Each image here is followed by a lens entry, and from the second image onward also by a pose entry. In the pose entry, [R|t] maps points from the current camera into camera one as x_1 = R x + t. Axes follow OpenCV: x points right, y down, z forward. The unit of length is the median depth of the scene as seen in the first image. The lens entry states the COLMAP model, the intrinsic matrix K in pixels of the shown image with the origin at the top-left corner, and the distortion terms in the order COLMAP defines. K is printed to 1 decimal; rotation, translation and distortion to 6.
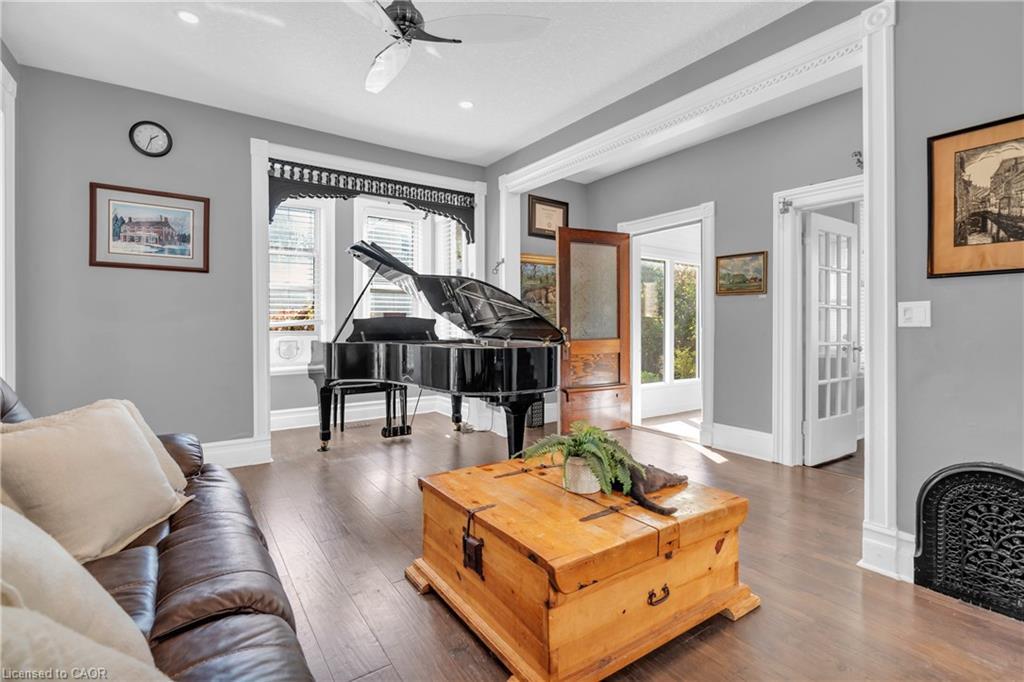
lens RADIAL K [[471.8, 0, 513.8], [0, 471.8, 324.1], [0, 0, 1]] dist [-0.003652, -0.000181]
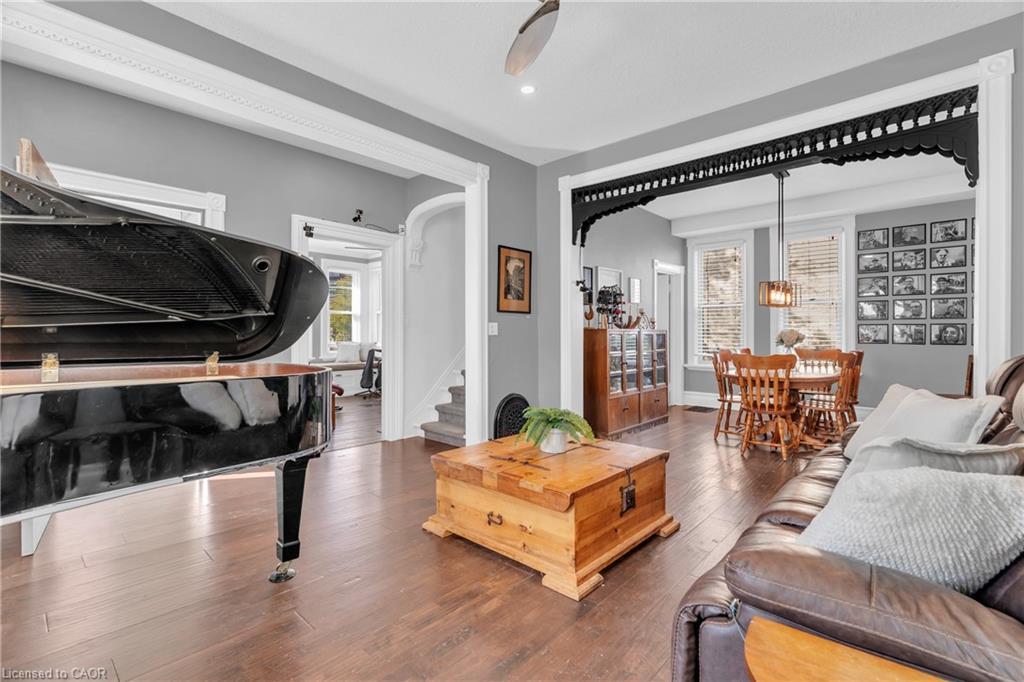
lens RADIAL K [[471.8, 0, 514.1], [0, 471.8, 337.4], [0, 0, 1]] dist [-0.003652, -0.000181]
pose [[-0.215875, -0.001692, 0.976419, -1.216132], [0.002541, 0.999994, 0.002295, 0.009560], [-0.976418, 0.002977, -0.215870, 1.444554]]
